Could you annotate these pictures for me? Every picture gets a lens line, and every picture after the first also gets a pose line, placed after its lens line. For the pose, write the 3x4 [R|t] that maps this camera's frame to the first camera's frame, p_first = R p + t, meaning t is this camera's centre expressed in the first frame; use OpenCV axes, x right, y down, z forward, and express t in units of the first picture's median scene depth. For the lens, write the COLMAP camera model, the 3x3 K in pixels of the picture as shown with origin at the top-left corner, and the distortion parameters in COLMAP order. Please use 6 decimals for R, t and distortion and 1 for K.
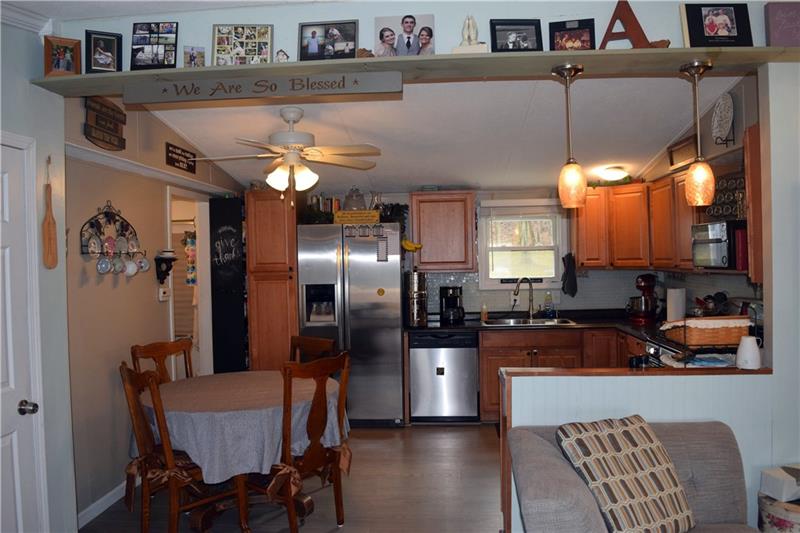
lens RADIAL K [[626.7, 0, 402.4], [0, 626.7, 265.9], [0, 0, 1]] dist [-0.094720, 0.017217]
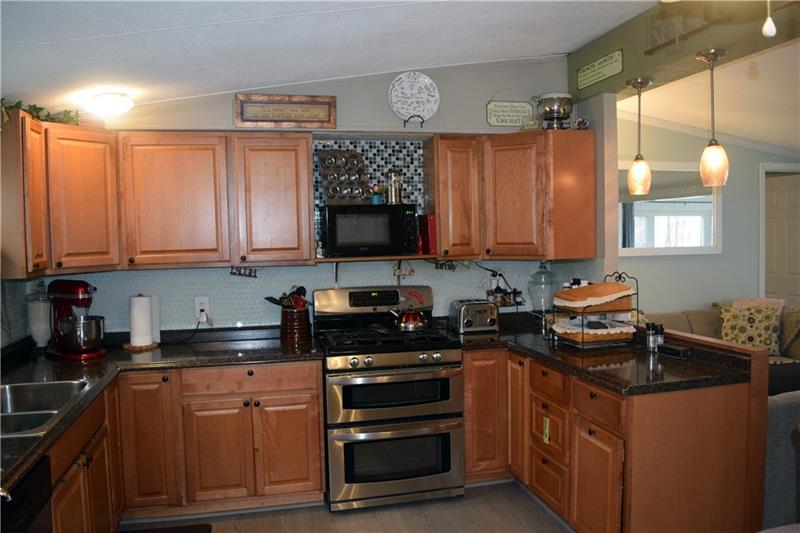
lens RADIAL K [[626.7, 0, 408.0], [0, 626.7, 267.0], [0, 0, 1]] dist [-0.094720, 0.017217]
pose [[-0.300010, -0.022347, 0.953674, -0.360726], [0.040622, 0.998519, 0.036177, -0.009933], [-0.953071, 0.049593, -0.298658, 1.138500]]
